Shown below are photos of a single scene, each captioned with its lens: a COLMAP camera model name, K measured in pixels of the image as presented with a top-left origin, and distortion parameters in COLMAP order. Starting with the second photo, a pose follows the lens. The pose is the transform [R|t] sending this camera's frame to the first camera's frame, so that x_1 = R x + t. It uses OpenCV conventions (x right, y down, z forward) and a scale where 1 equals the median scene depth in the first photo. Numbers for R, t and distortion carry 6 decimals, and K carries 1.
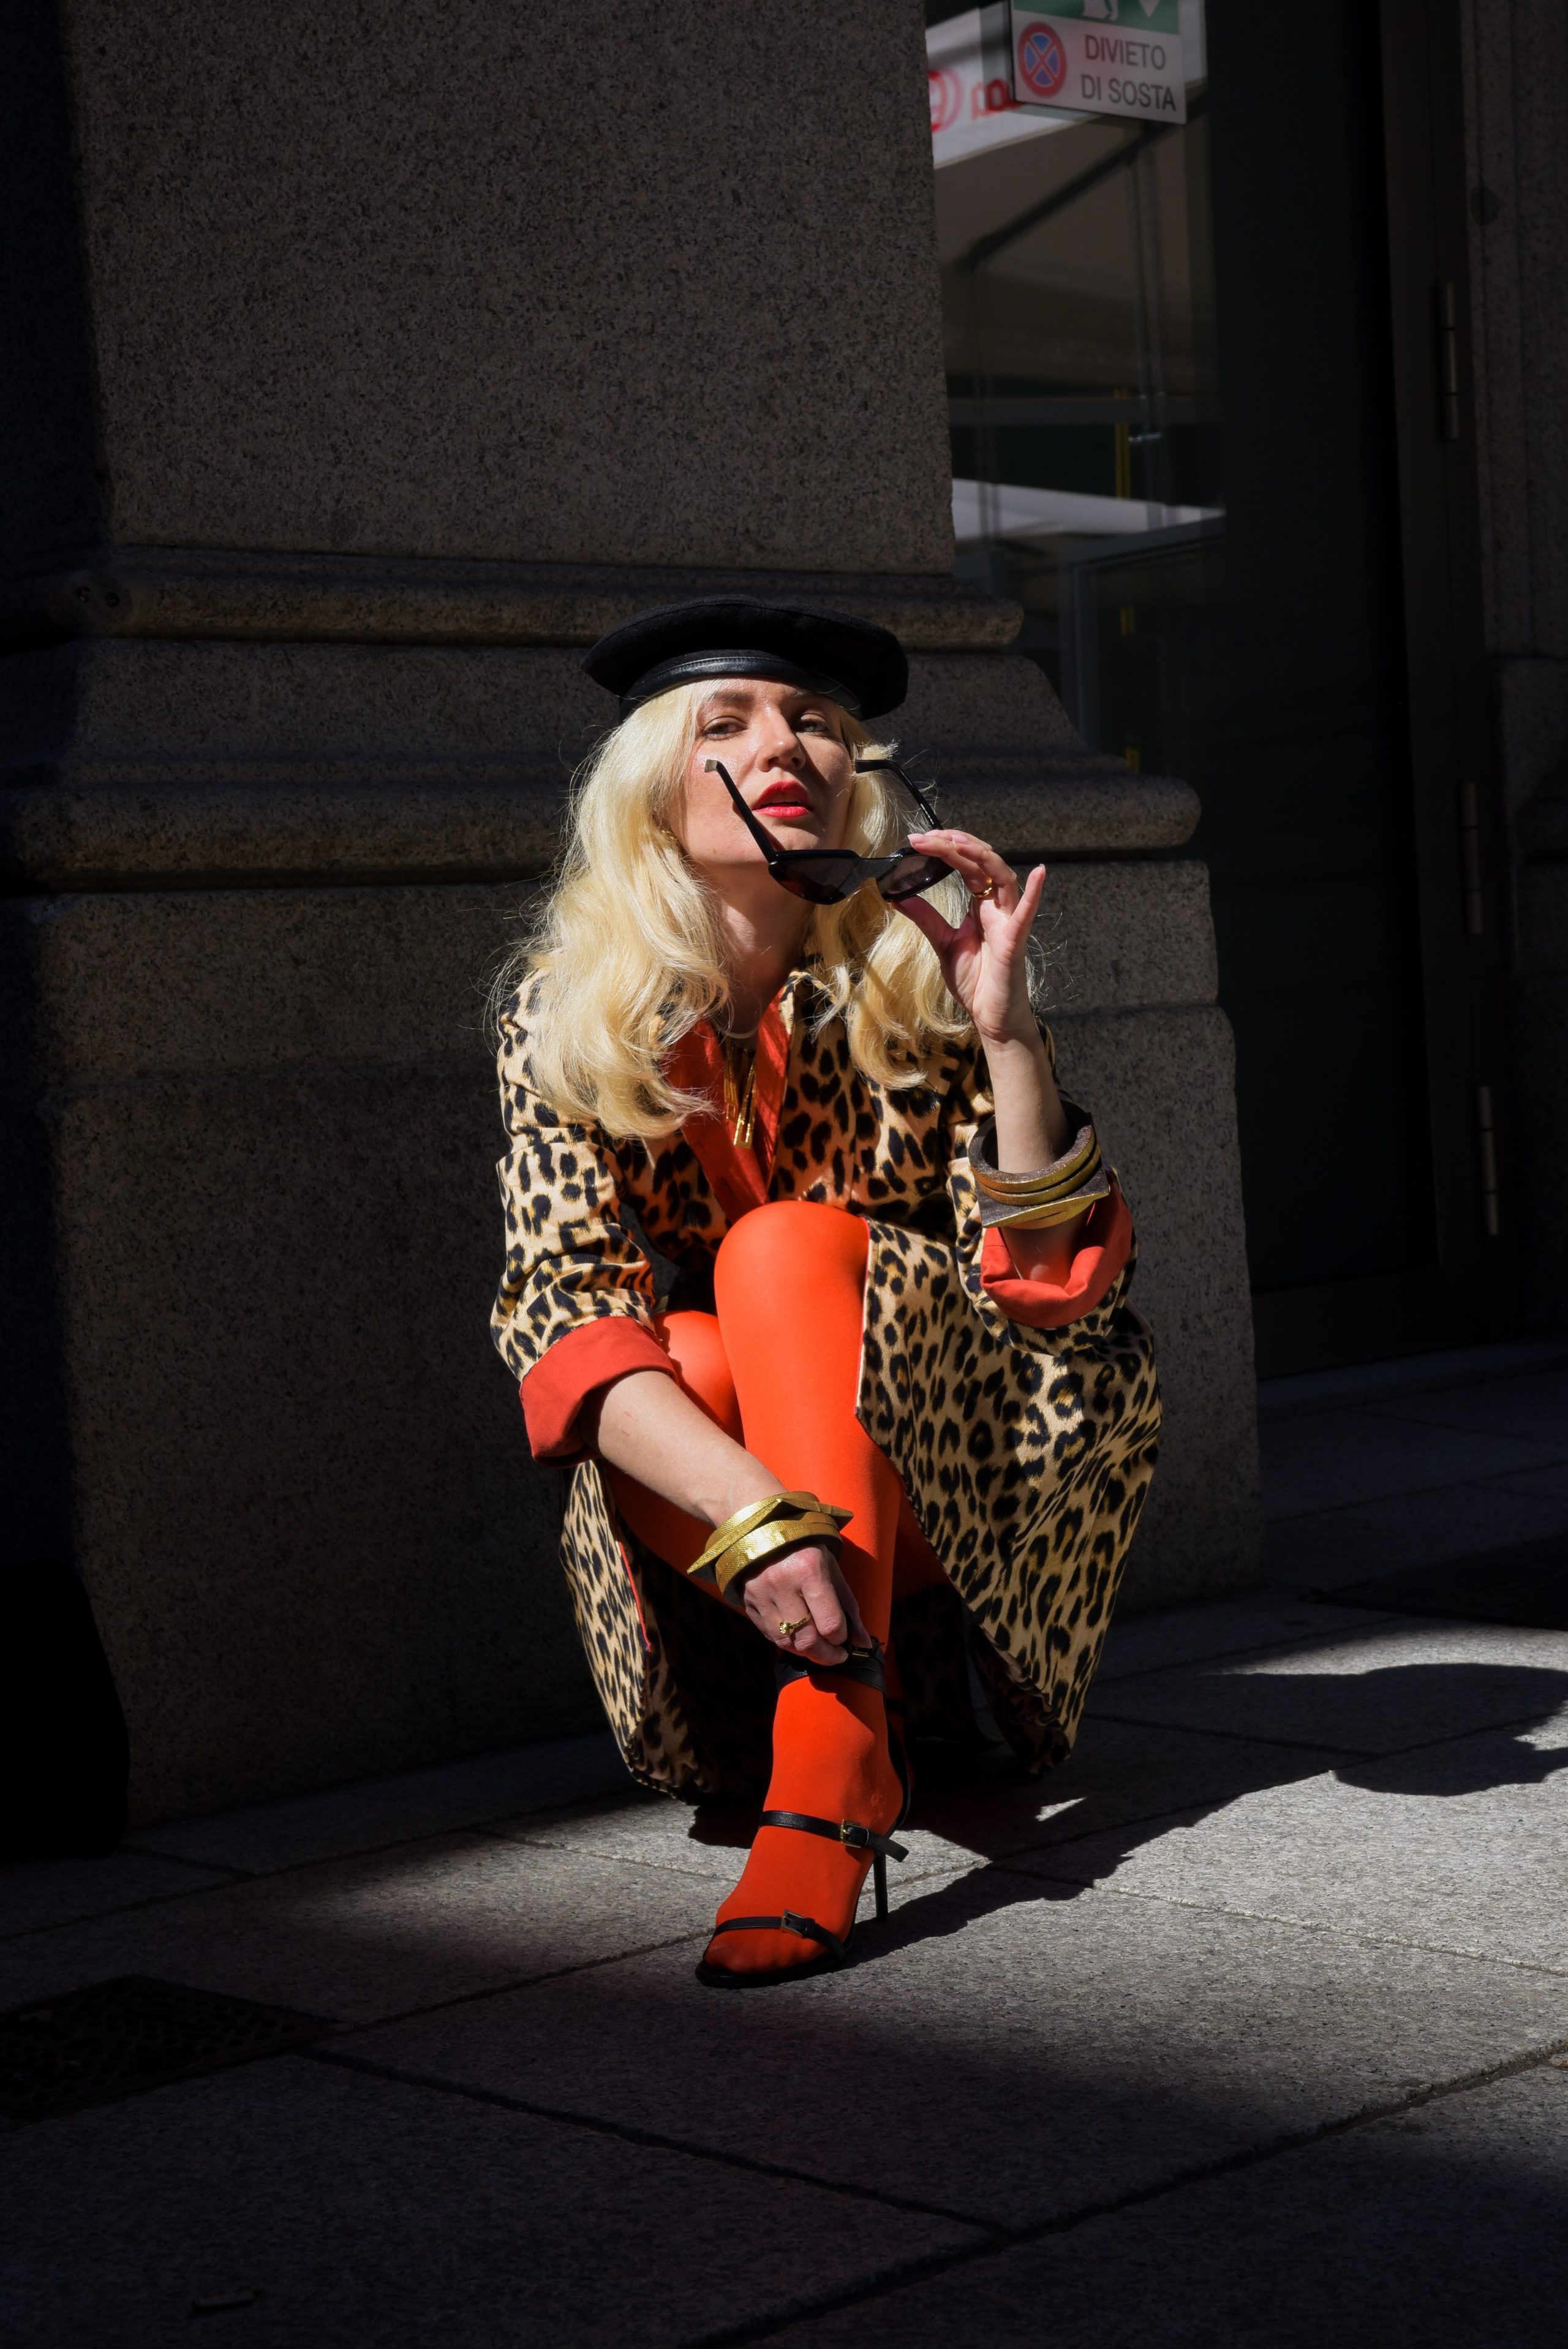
lens RADIAL K [[4306.0, 0, 771.9], [0, 4306.0, 1175.9], [0, 0, 1]] dist [0.247237, 0.000000]
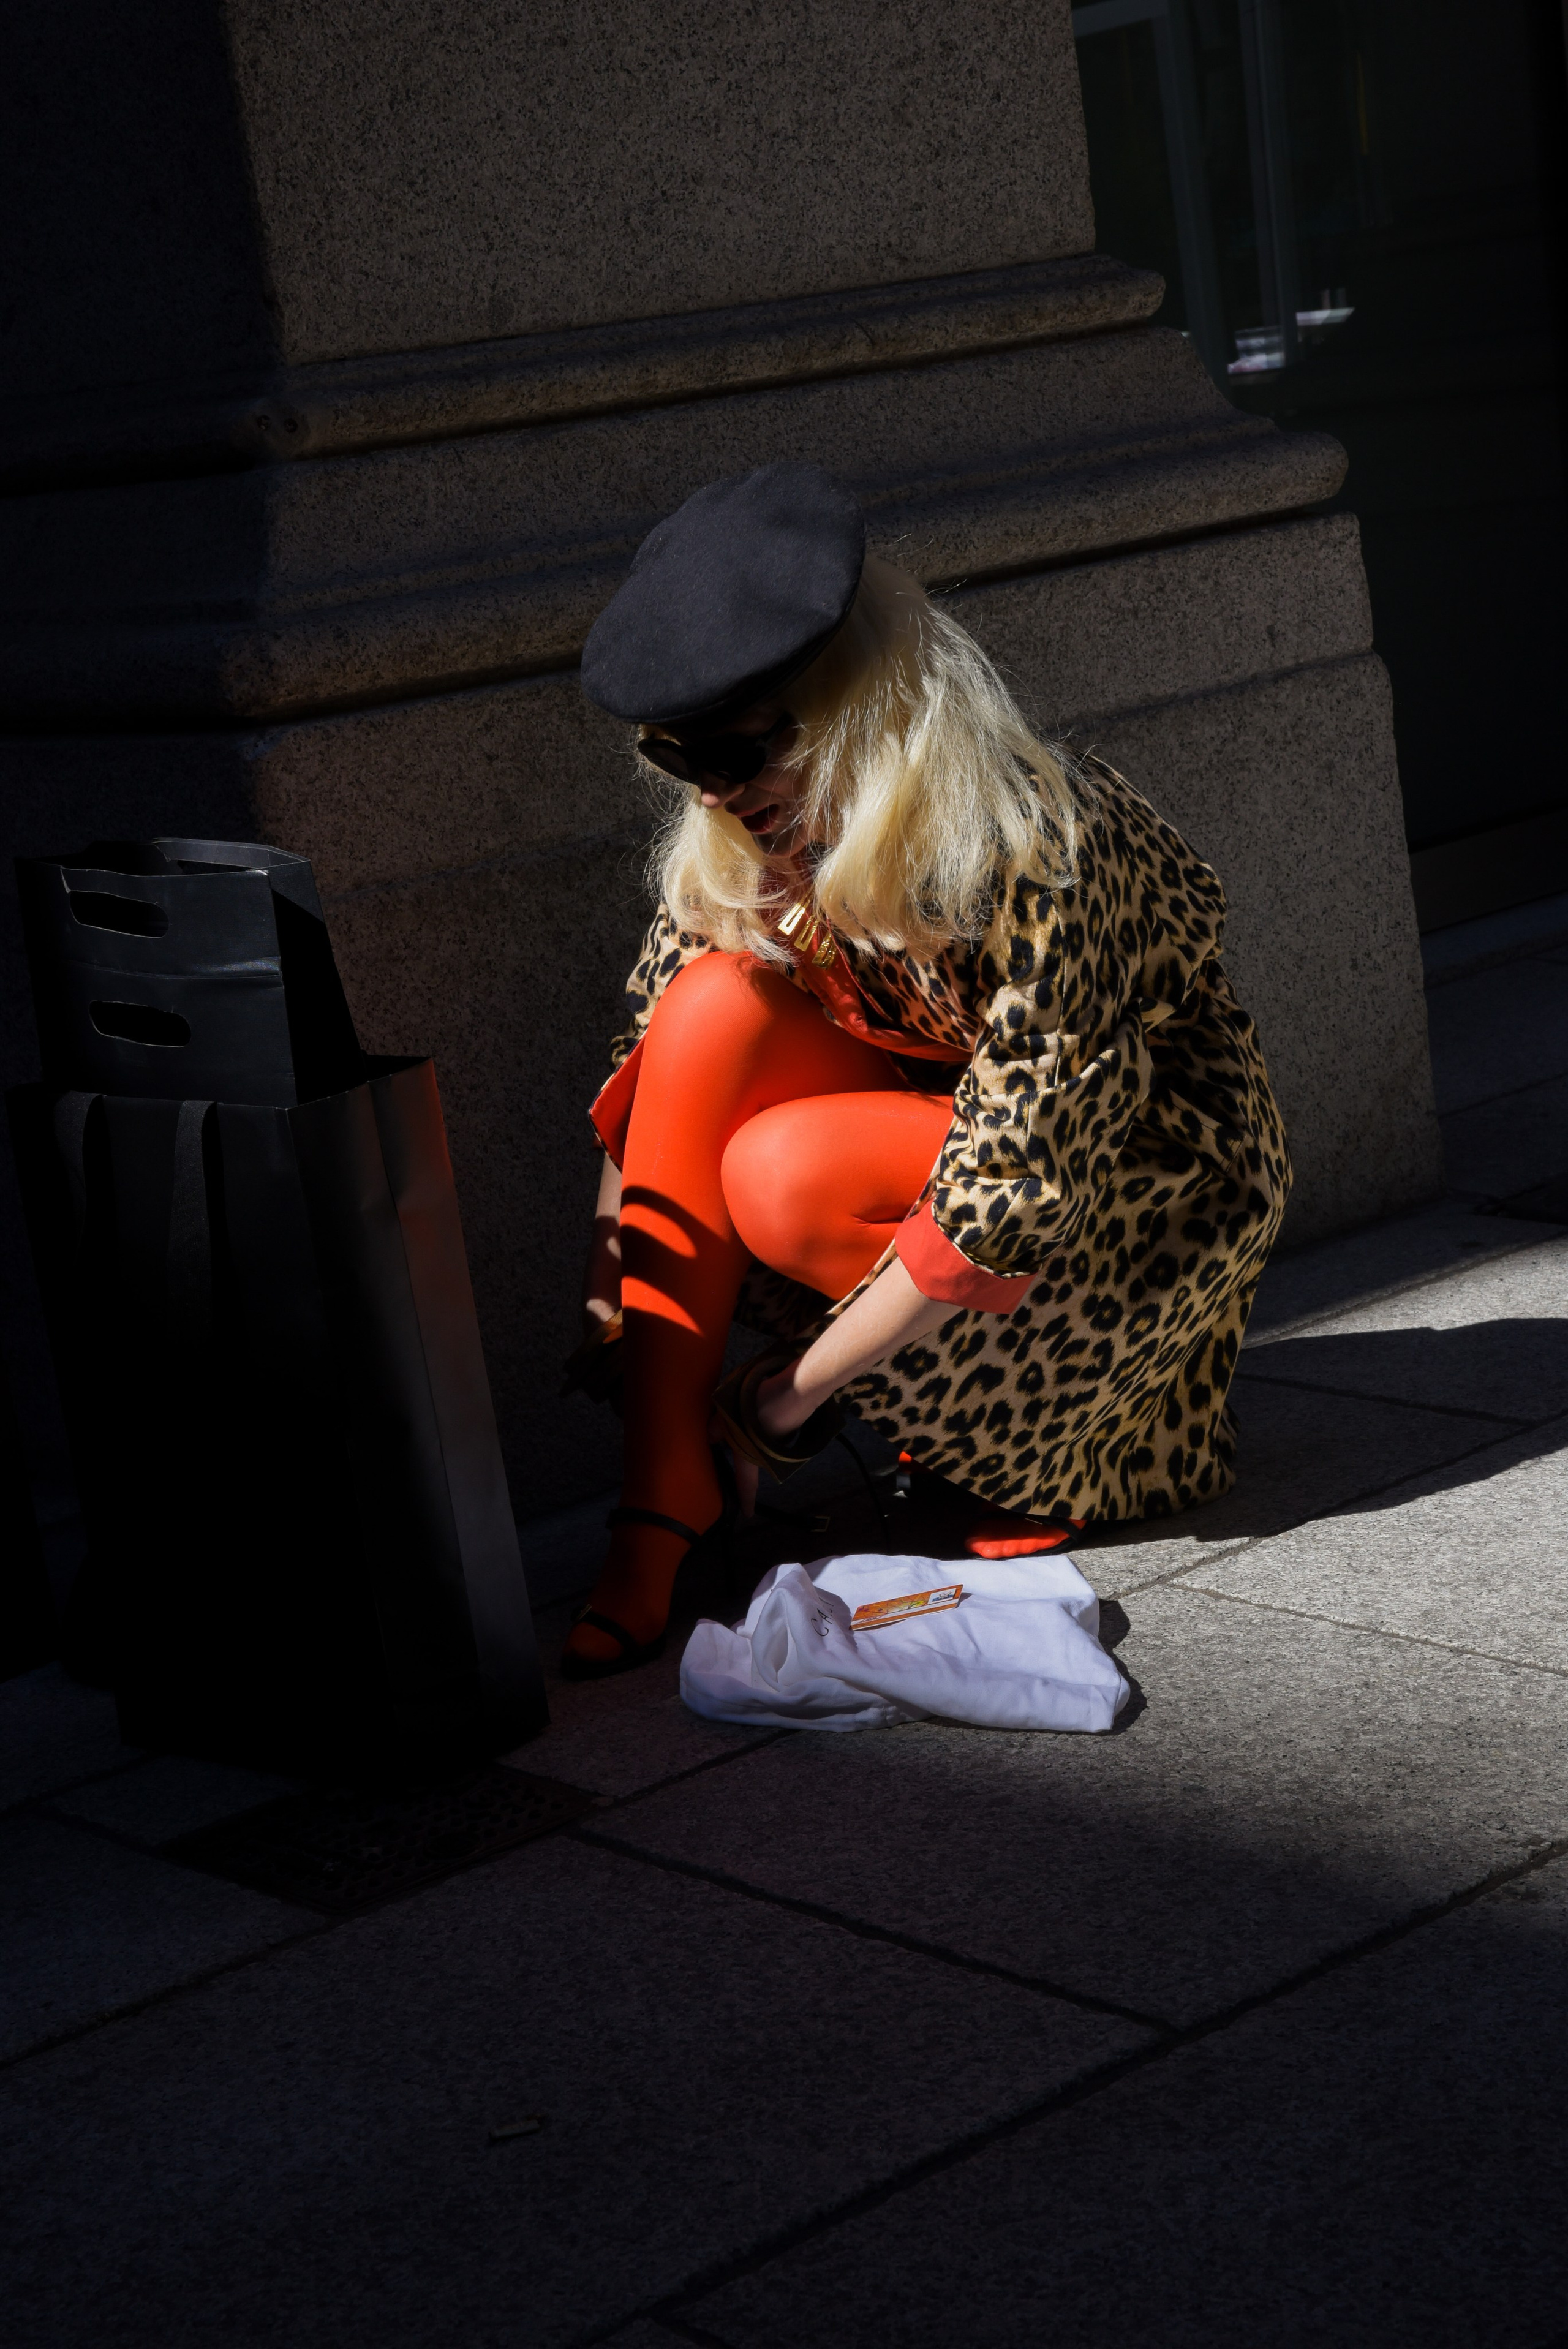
lens RADIAL K [[4306.0, 0, 769.6], [0, 4306.0, 1184.5], [0, 0, 1]] dist [0.247237, 0.000000]
pose [[0.995787, -0.062949, -0.066669, 0.024376], [0.073069, 0.984043, 0.162233, -0.114106], [0.055393, -0.166421, 0.984498, -0.073034]]
